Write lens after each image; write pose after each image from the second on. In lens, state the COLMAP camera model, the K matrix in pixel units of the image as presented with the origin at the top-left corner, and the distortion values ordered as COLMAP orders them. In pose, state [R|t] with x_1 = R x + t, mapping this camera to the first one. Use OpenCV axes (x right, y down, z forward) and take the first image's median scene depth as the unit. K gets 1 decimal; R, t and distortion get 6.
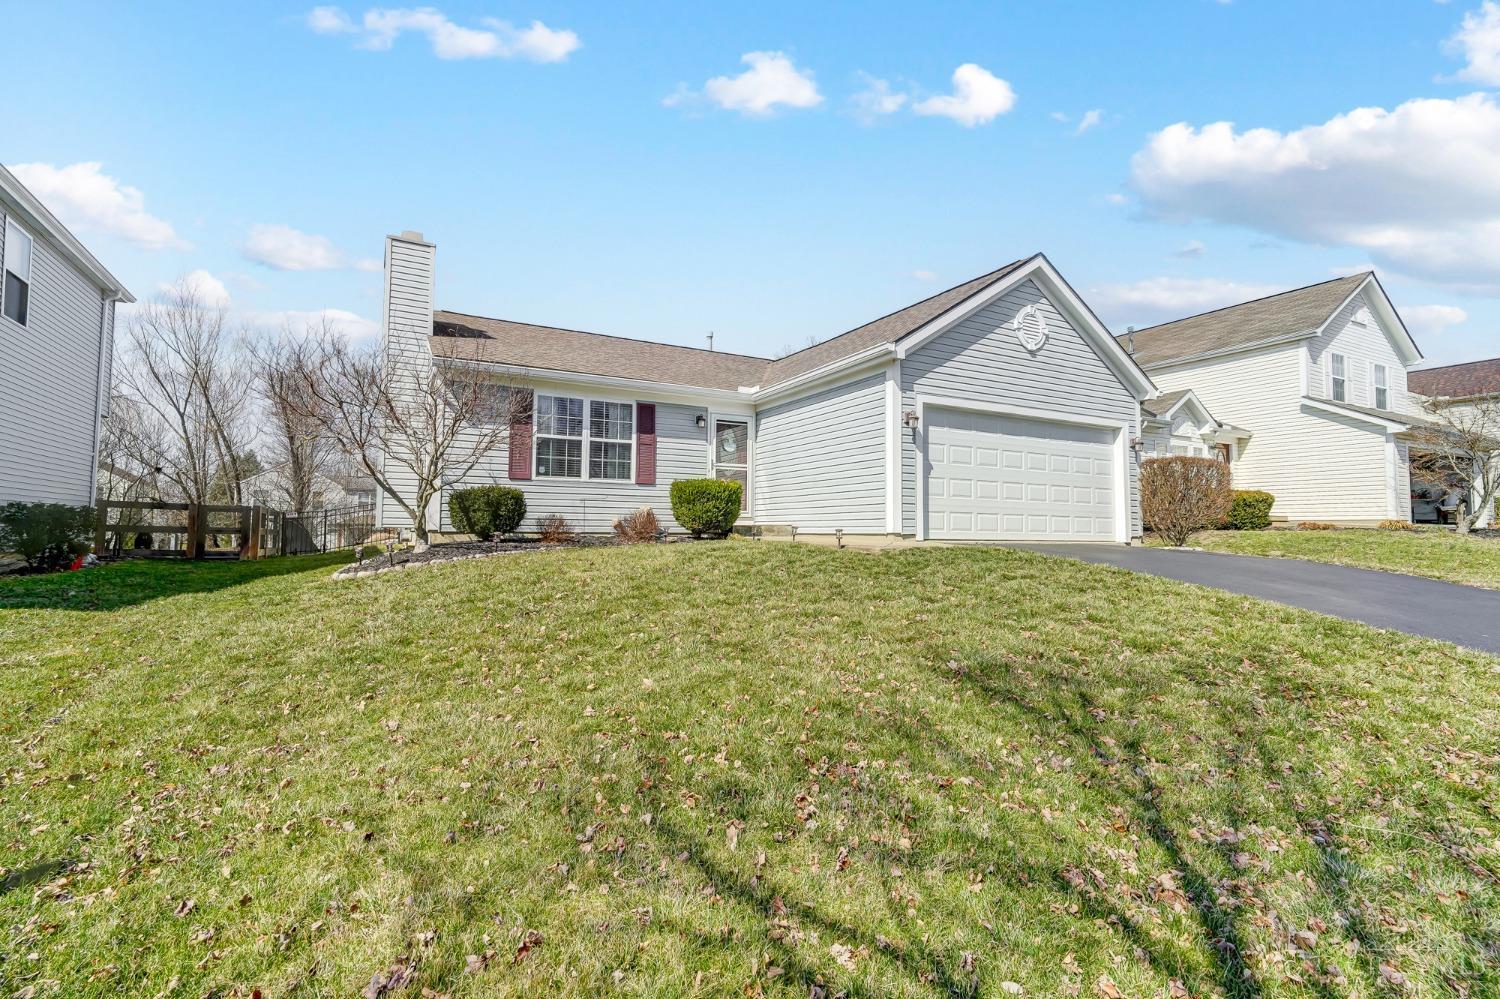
lens RADIAL K [[695.6, 0, 746.8], [0, 695.6, 494.9], [0, 0, 1]] dist [0.019395, 0.000029]
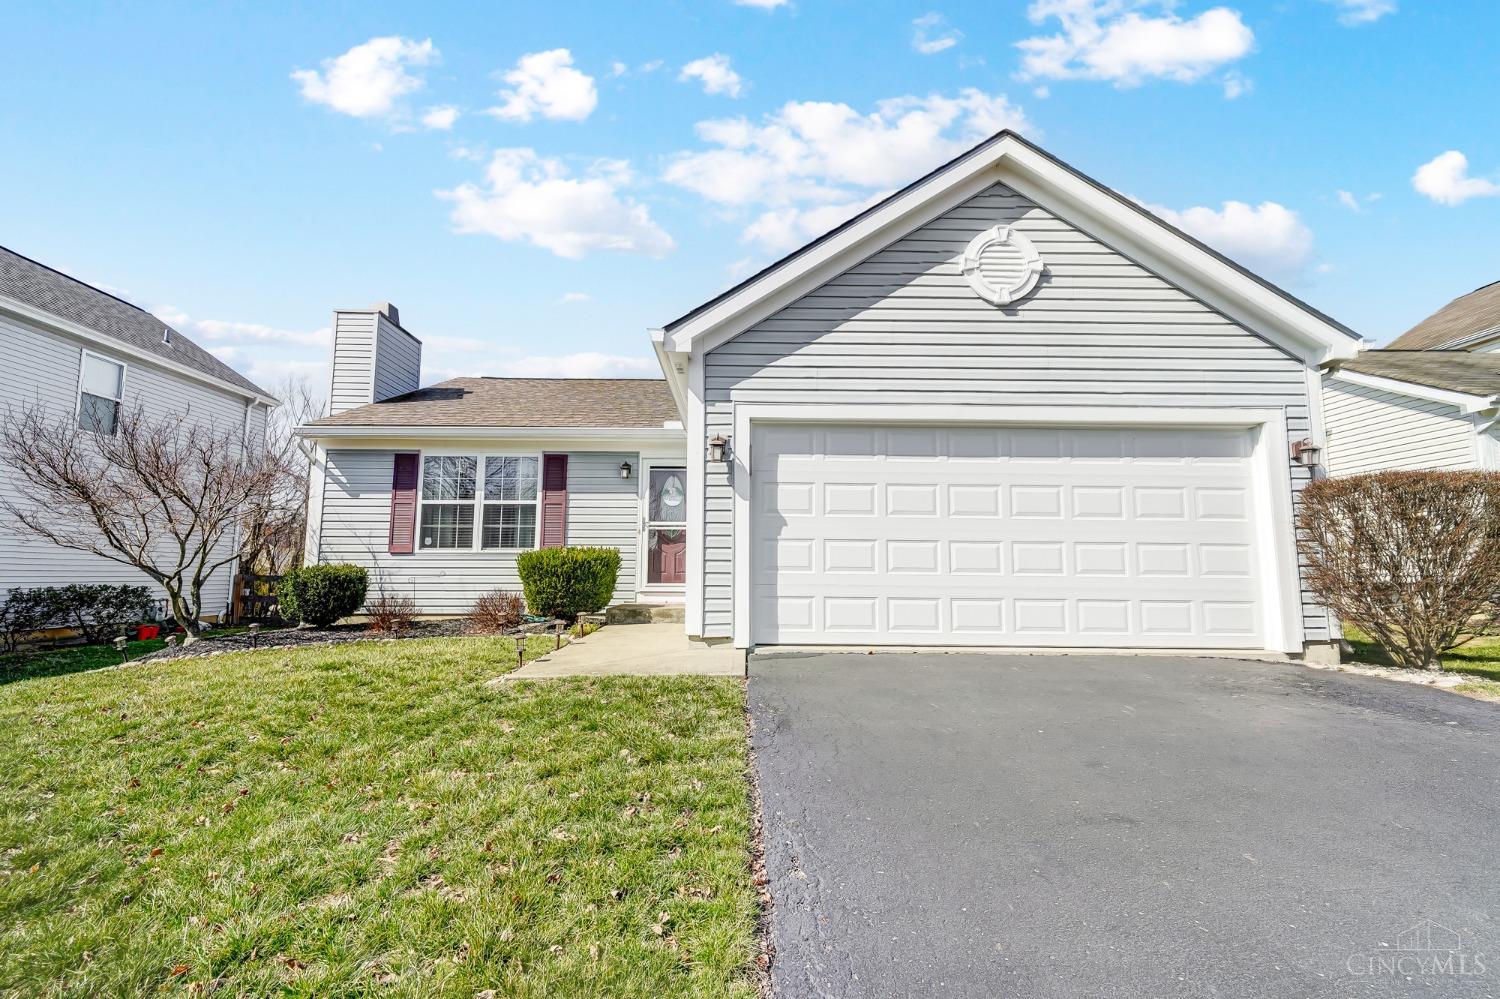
lens RADIAL K [[707.1, 0, 750.0], [0, 707.1, 499.5], [0, 0, 1]] dist [0.017520, -0.000250]
pose [[0.888772, -0.055999, -0.454915, 0.452904], [0.029459, 0.997435, -0.065228, -0.018083], [0.457401, 0.044571, 0.888143, 0.386995]]
